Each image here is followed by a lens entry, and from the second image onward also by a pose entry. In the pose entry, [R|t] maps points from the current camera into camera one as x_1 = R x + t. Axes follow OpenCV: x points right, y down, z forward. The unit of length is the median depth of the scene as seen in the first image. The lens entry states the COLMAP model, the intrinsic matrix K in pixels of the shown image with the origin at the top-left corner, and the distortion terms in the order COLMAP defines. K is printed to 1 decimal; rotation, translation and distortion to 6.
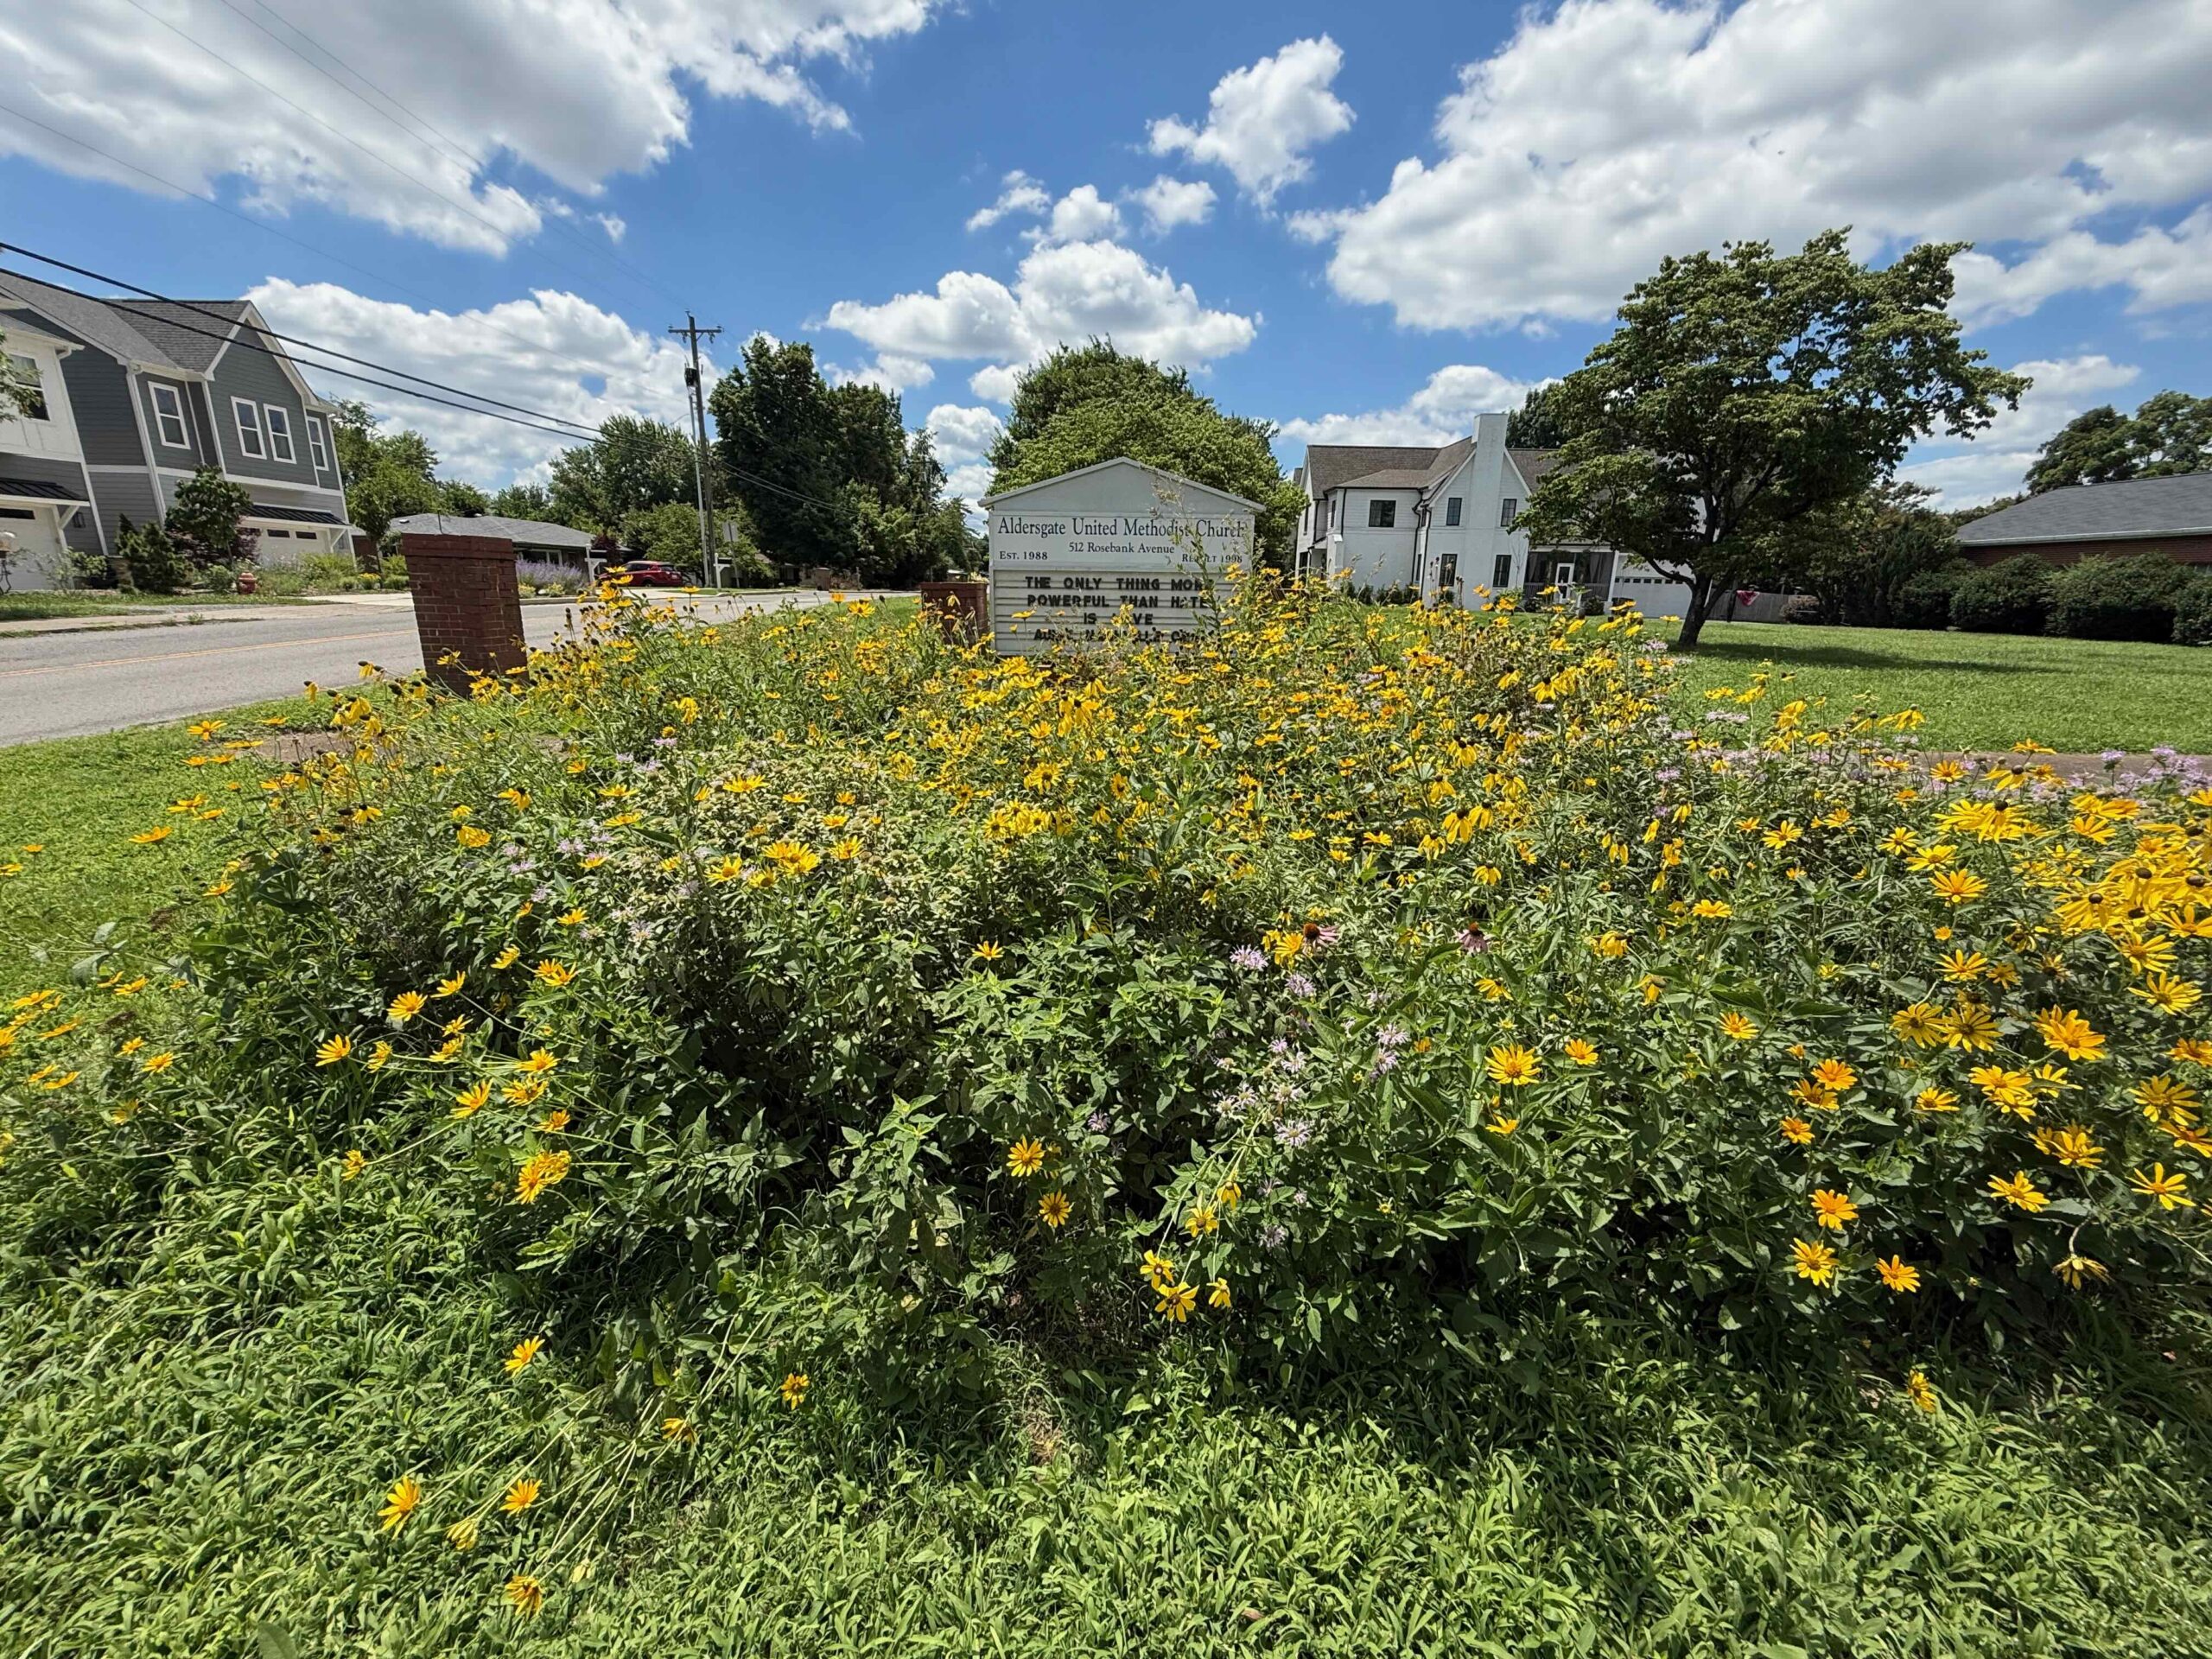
lens RADIAL K [[893.2, 0, 1104.8], [0, 893.2, 821.1], [0, 0, 1]] dist [-0.000381, -0.000006]
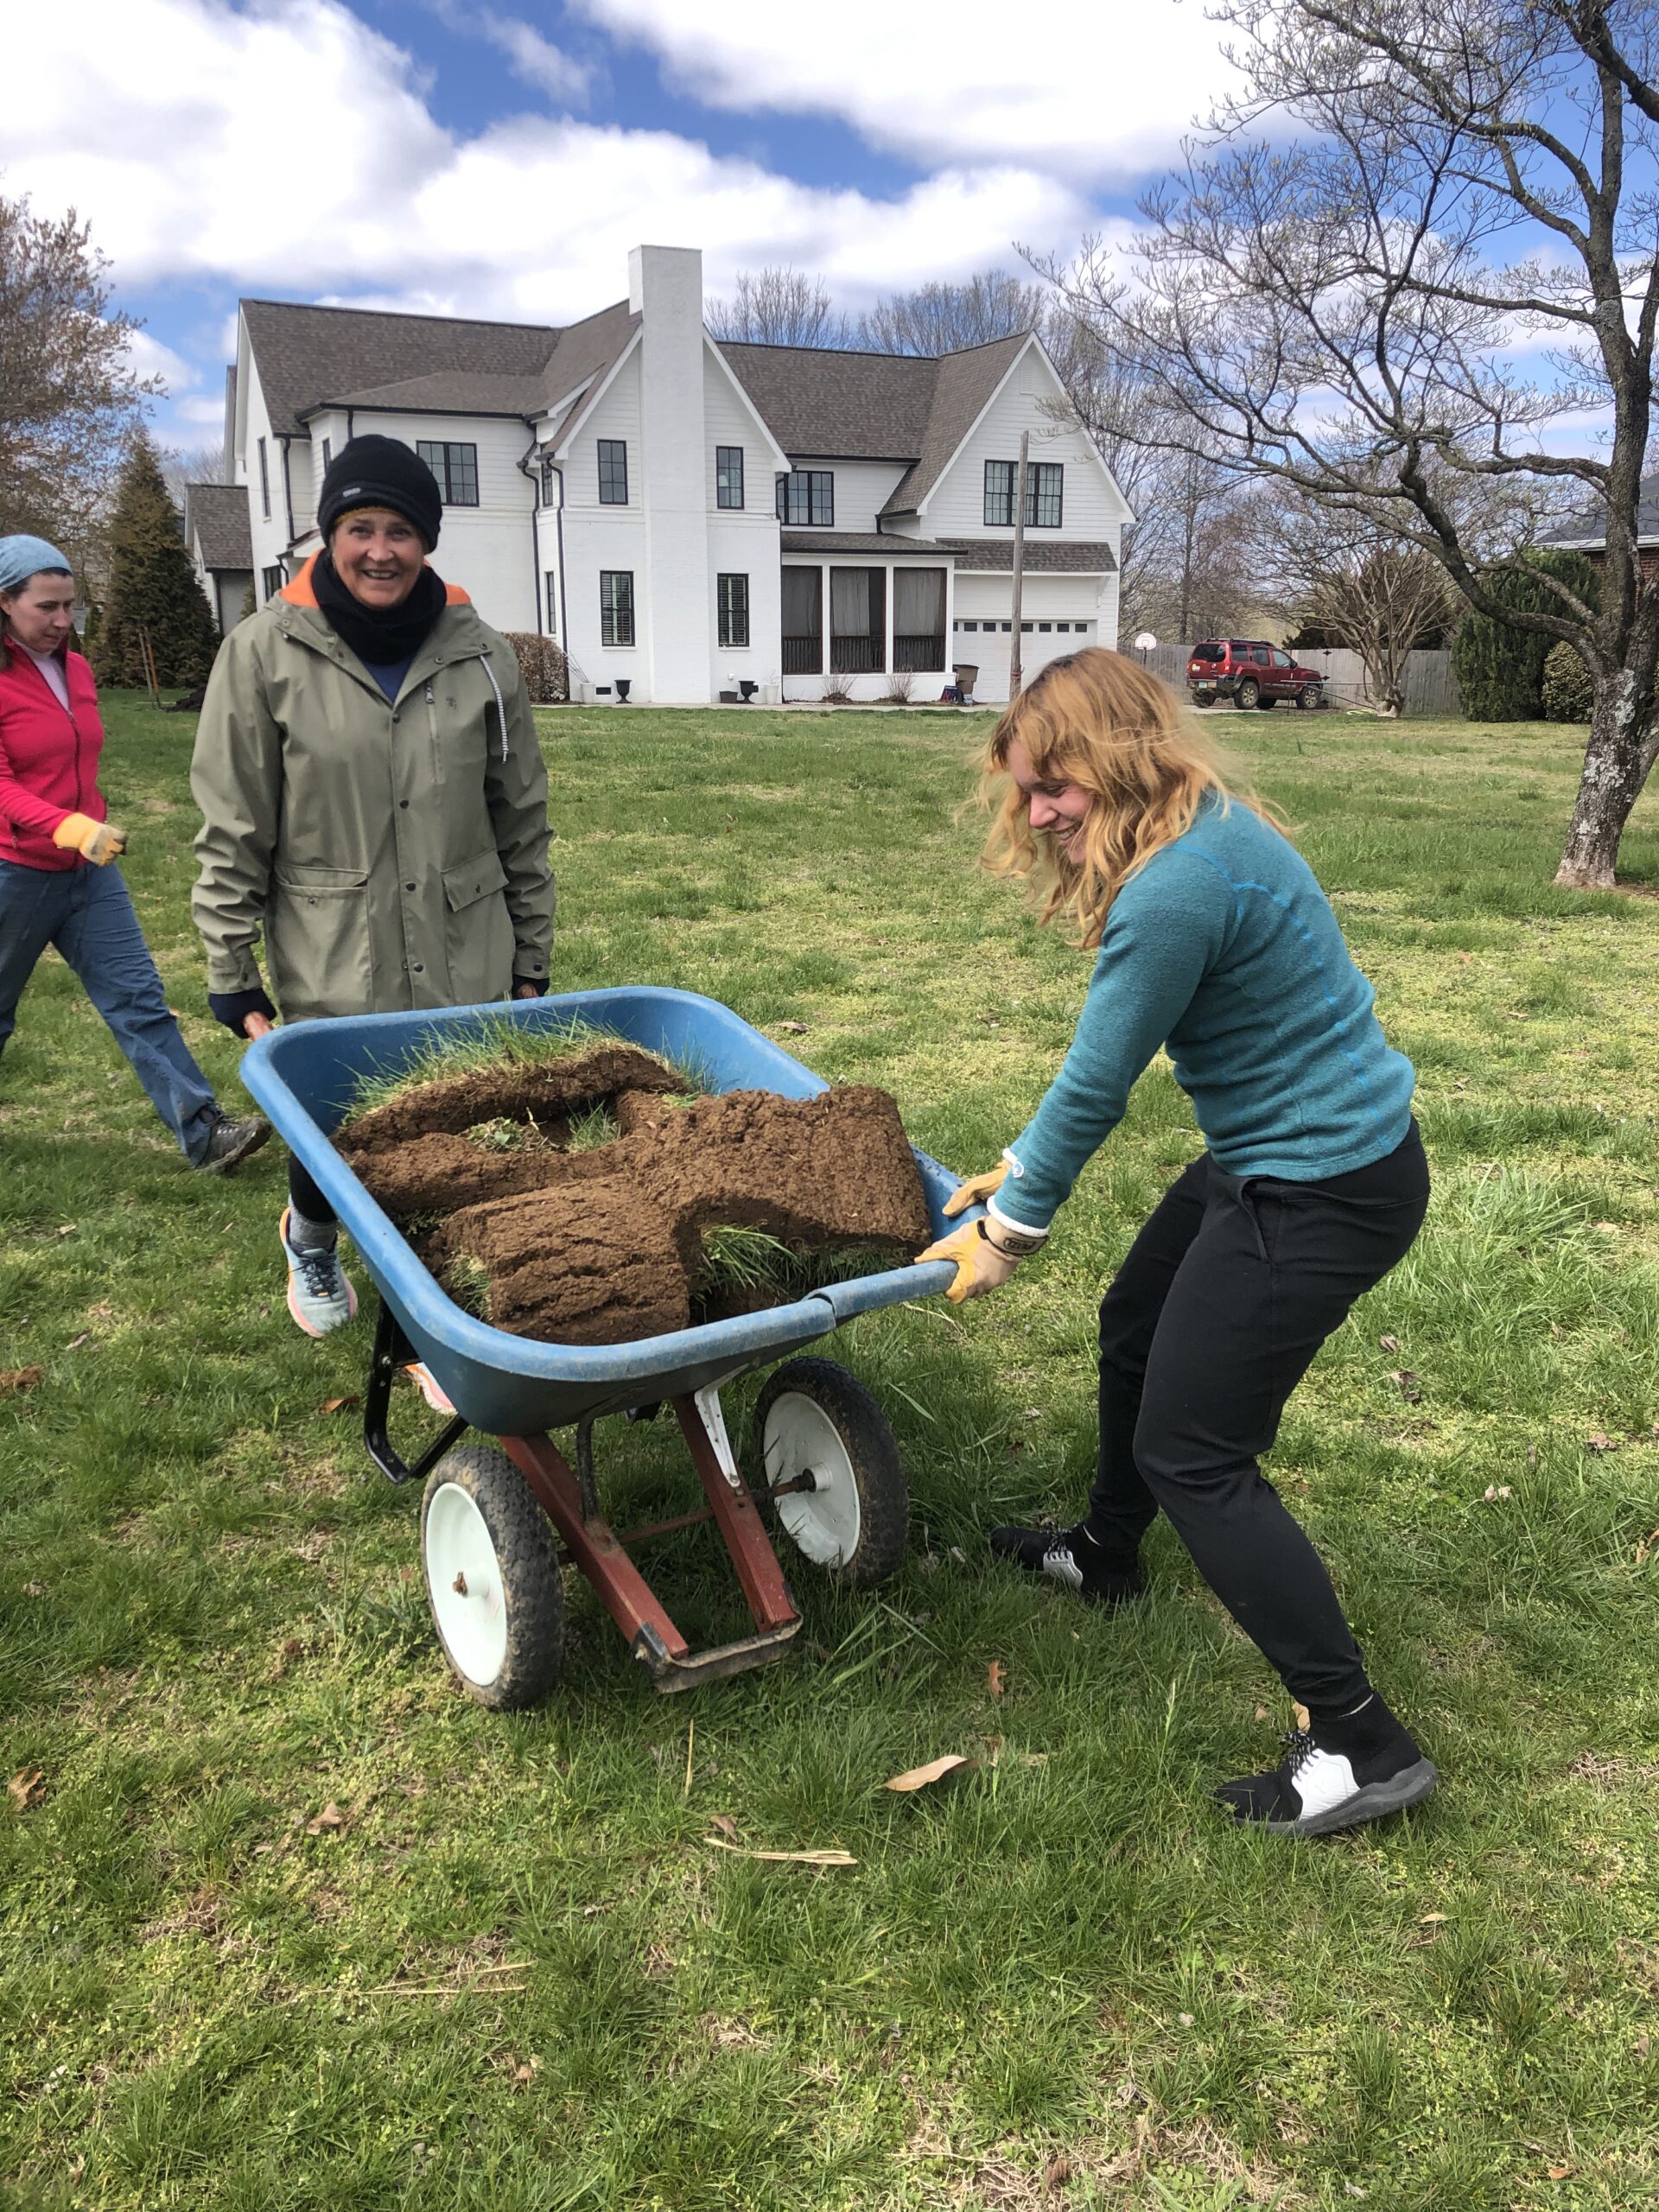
lens RADIAL K [[1807.4, 0, 828.4], [0, 1807.4, 1105.7], [0, 0, 1]] dist [0.008135, 0.006531]
pose [[0.899103, -0.127336, 0.418806, 0.078895], [0.132584, 0.991031, 0.016684, -0.043142], [-0.417175, 0.040526, 0.907922, 0.172880]]
